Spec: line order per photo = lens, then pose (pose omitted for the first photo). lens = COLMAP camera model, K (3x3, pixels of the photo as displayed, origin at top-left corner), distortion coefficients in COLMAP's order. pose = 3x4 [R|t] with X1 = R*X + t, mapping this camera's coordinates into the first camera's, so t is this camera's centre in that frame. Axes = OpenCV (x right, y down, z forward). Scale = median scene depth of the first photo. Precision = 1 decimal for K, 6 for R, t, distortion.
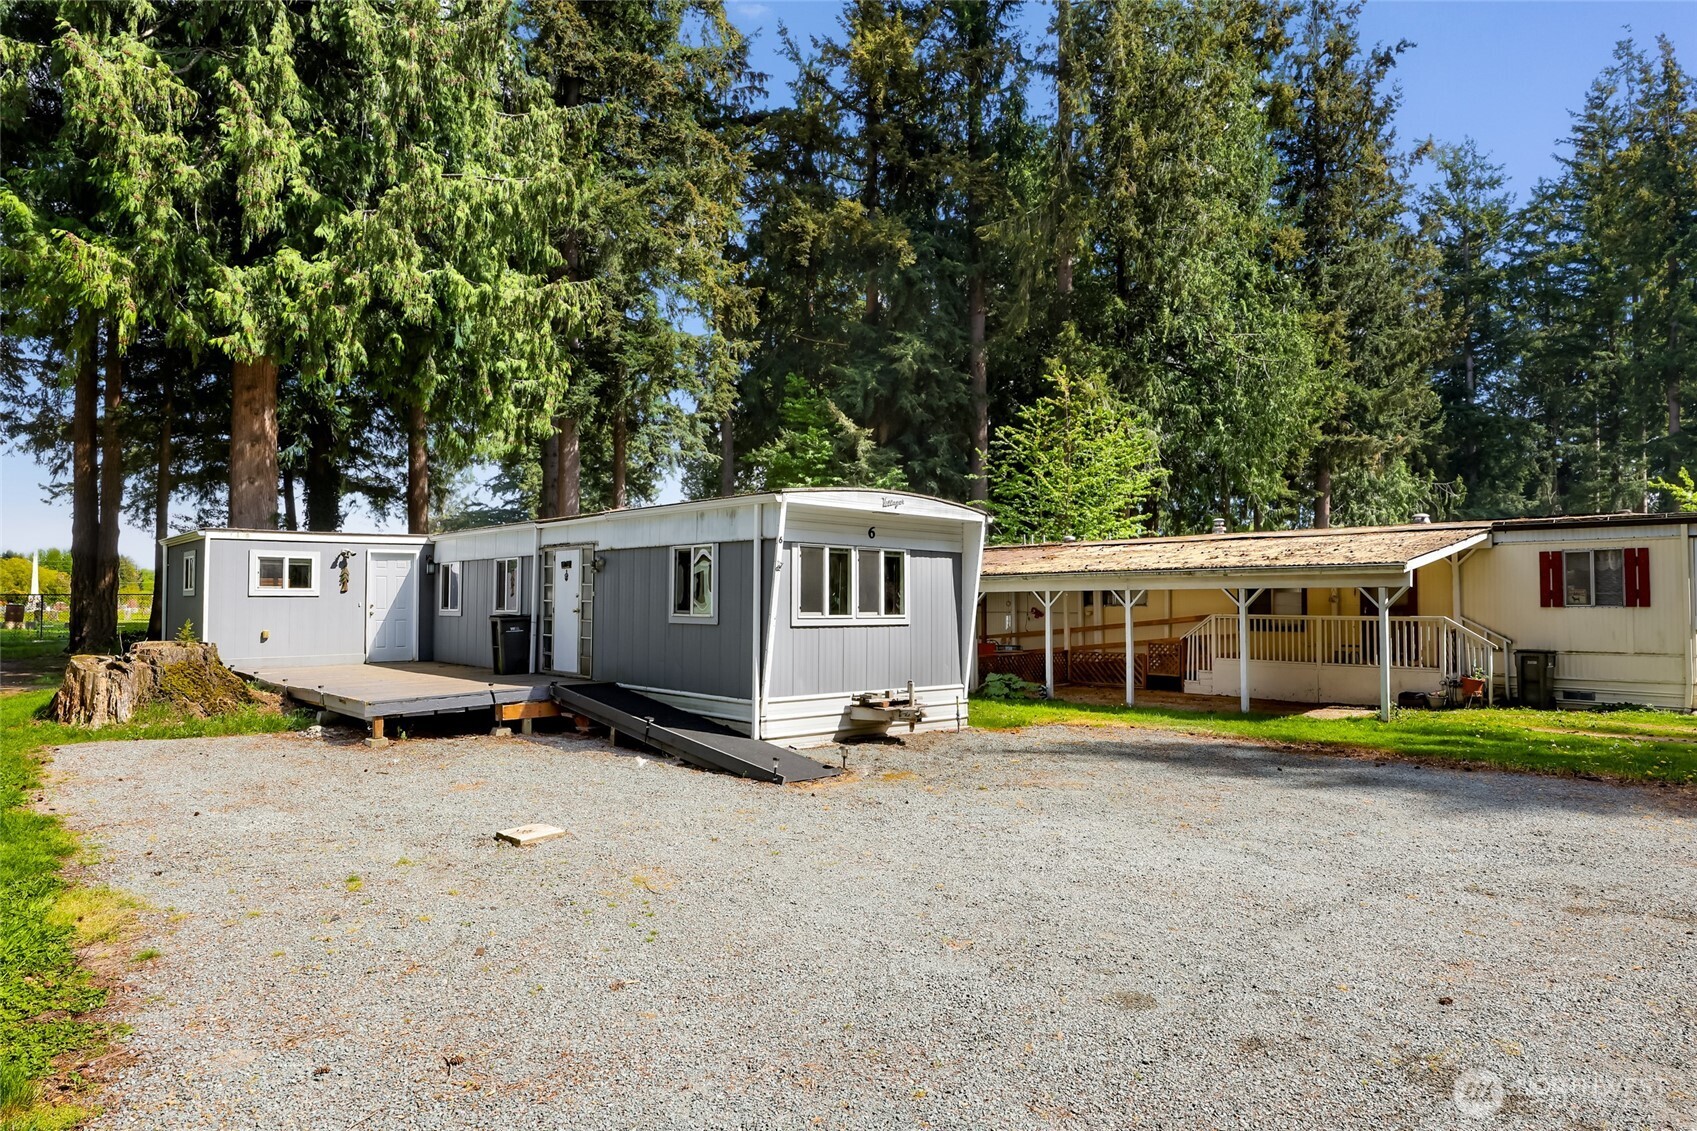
lens RADIAL K [[1001.0, 0, 849.9], [0, 1001.0, 570.4], [0, 0, 1]] dist [0.002705, 0.000211]
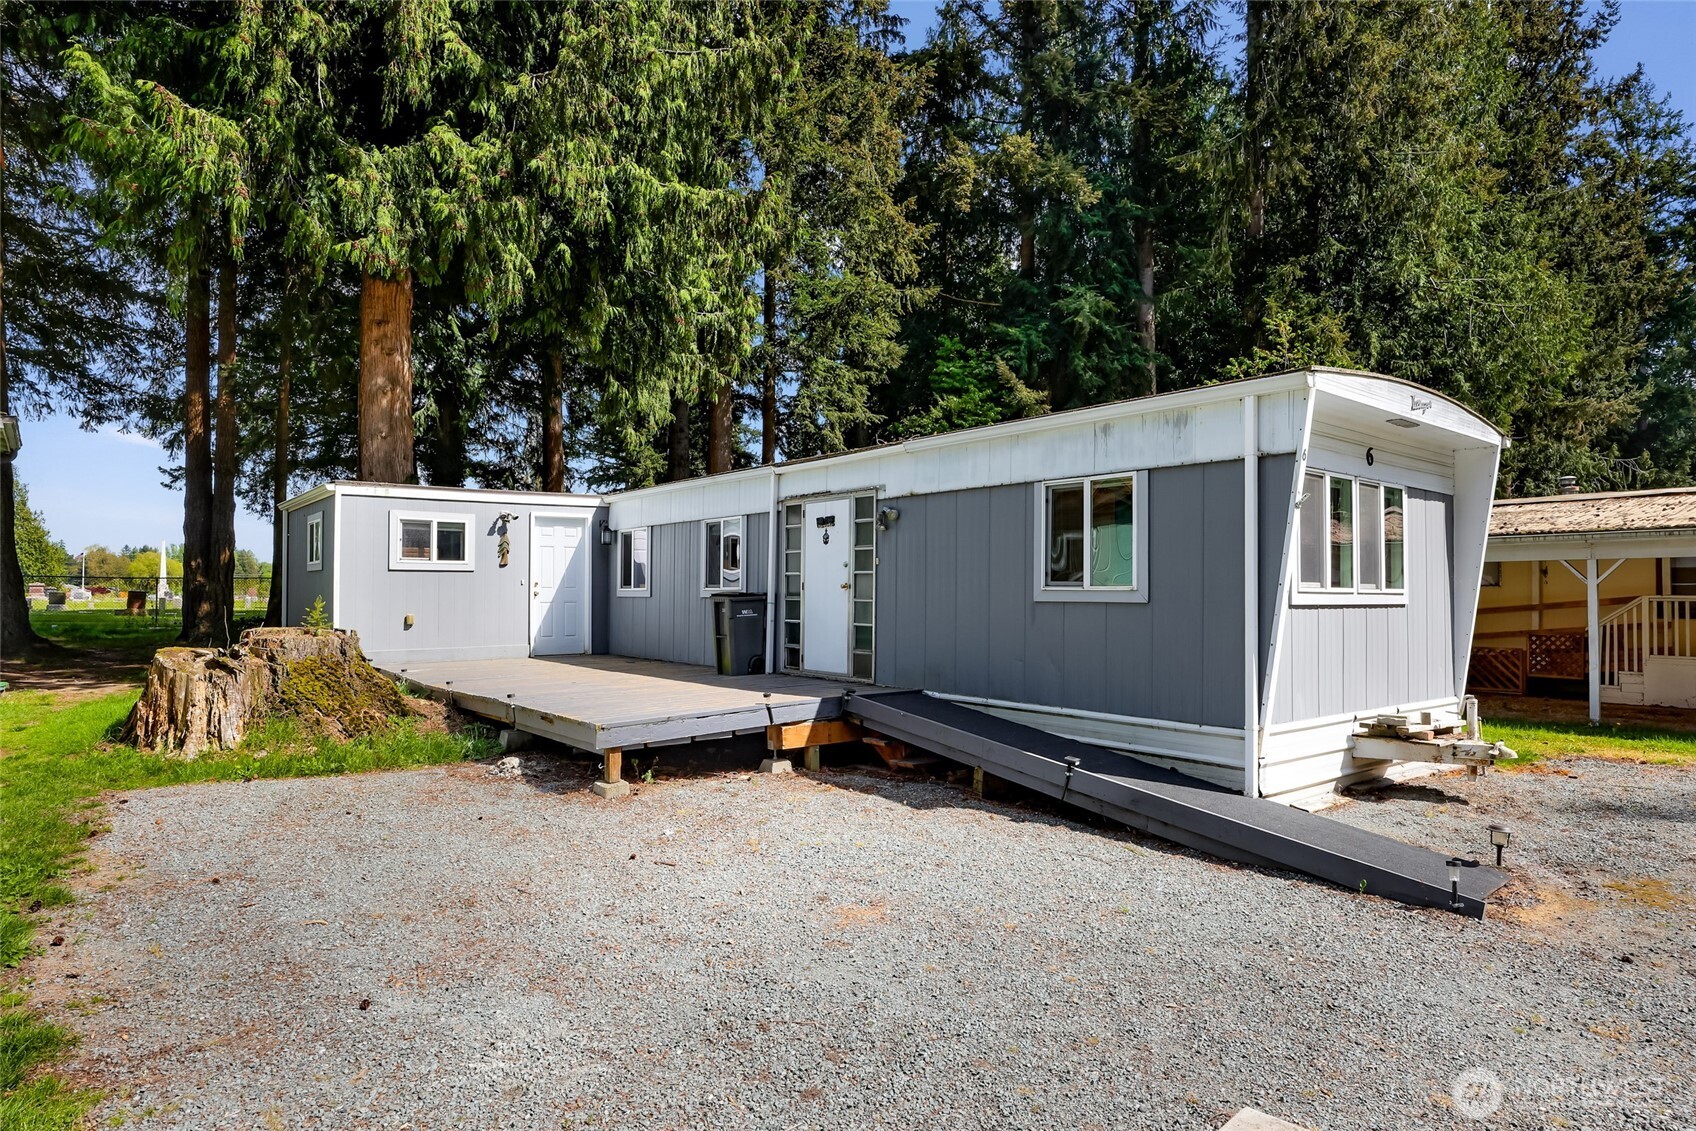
lens RADIAL K [[961.7, 0, 846.1], [0, 961.7, 573.7], [0, 0, 1]] dist [0.001004, 0.000617]
pose [[0.997575, -0.001264, -0.069585, -0.228119], [0.002051, 0.999935, 0.011242, 0.024311], [0.069566, -0.011358, 0.997513, 0.329310]]
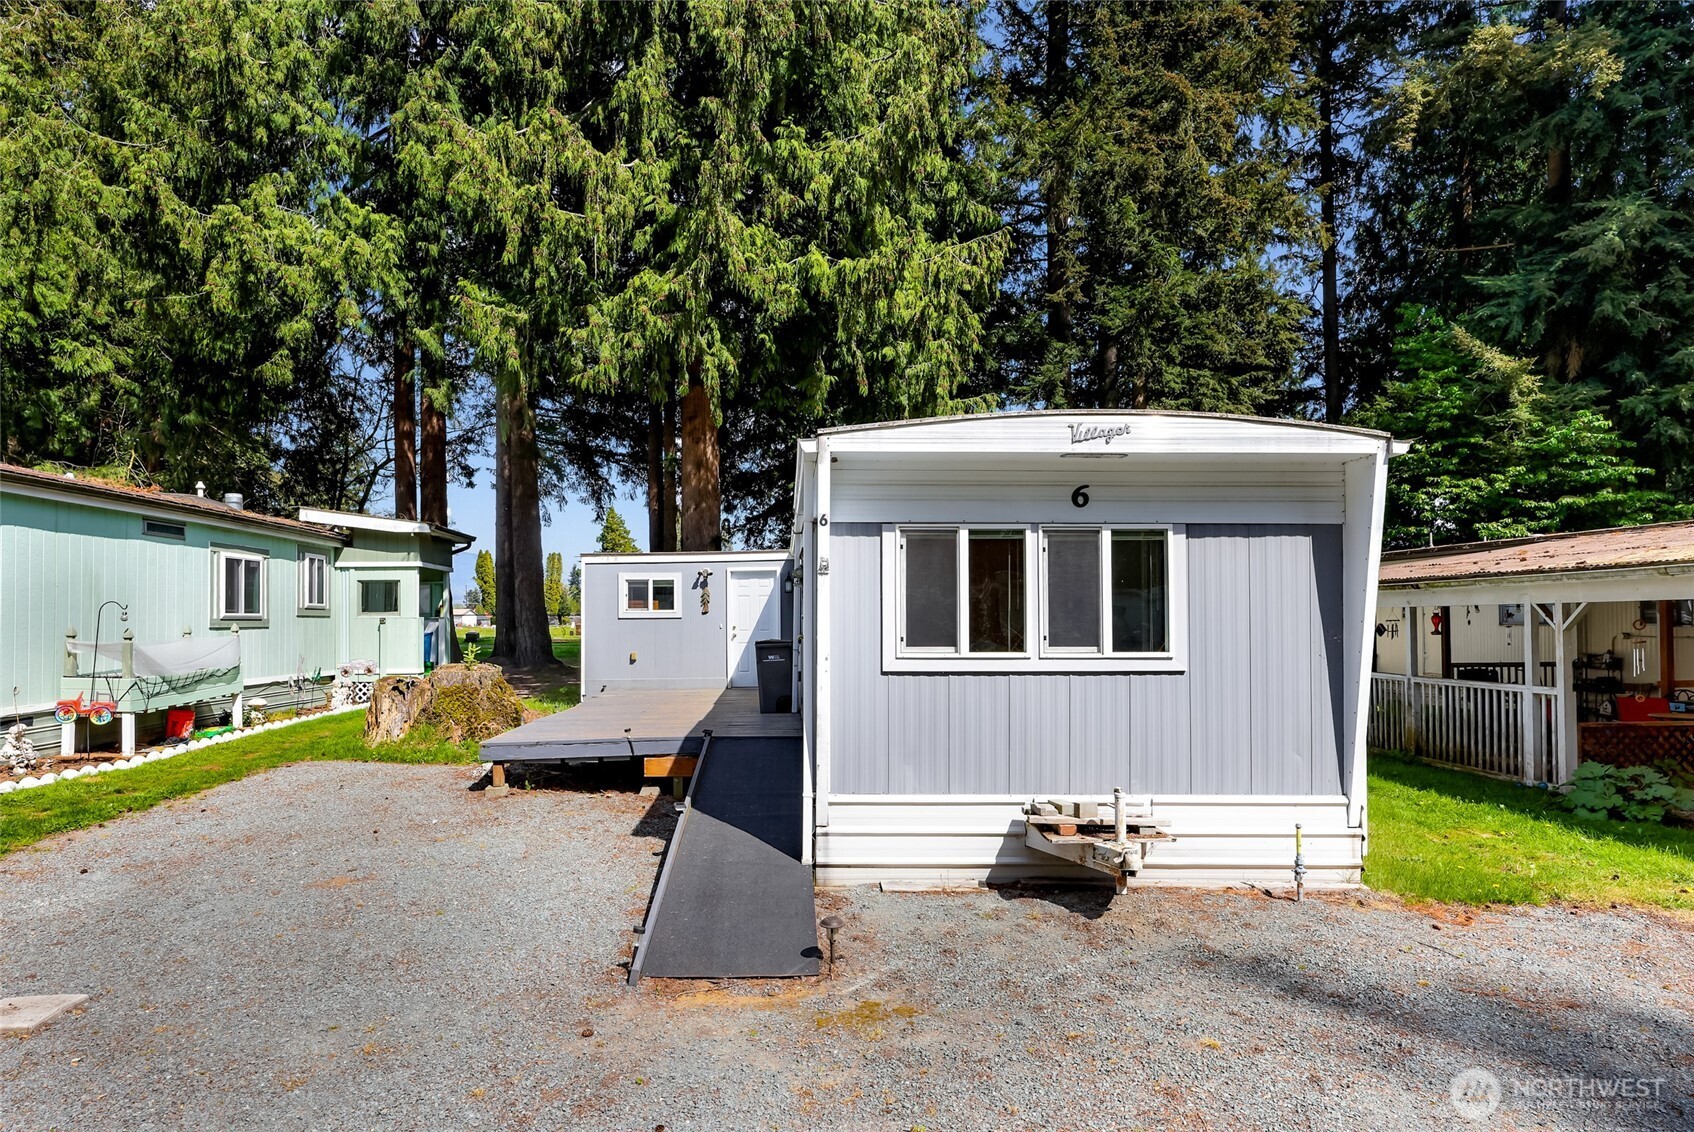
lens RADIAL K [[978.2, 0, 761.7], [0, 978.2, 604.7], [0, 0, 1]] dist [-0.016223, 0.000356]
pose [[0.722696, -0.014365, -0.691016, 0.222106], [0.026652, 0.999620, 0.007094, 0.009724], [0.690652, -0.023544, 0.722804, 0.444993]]
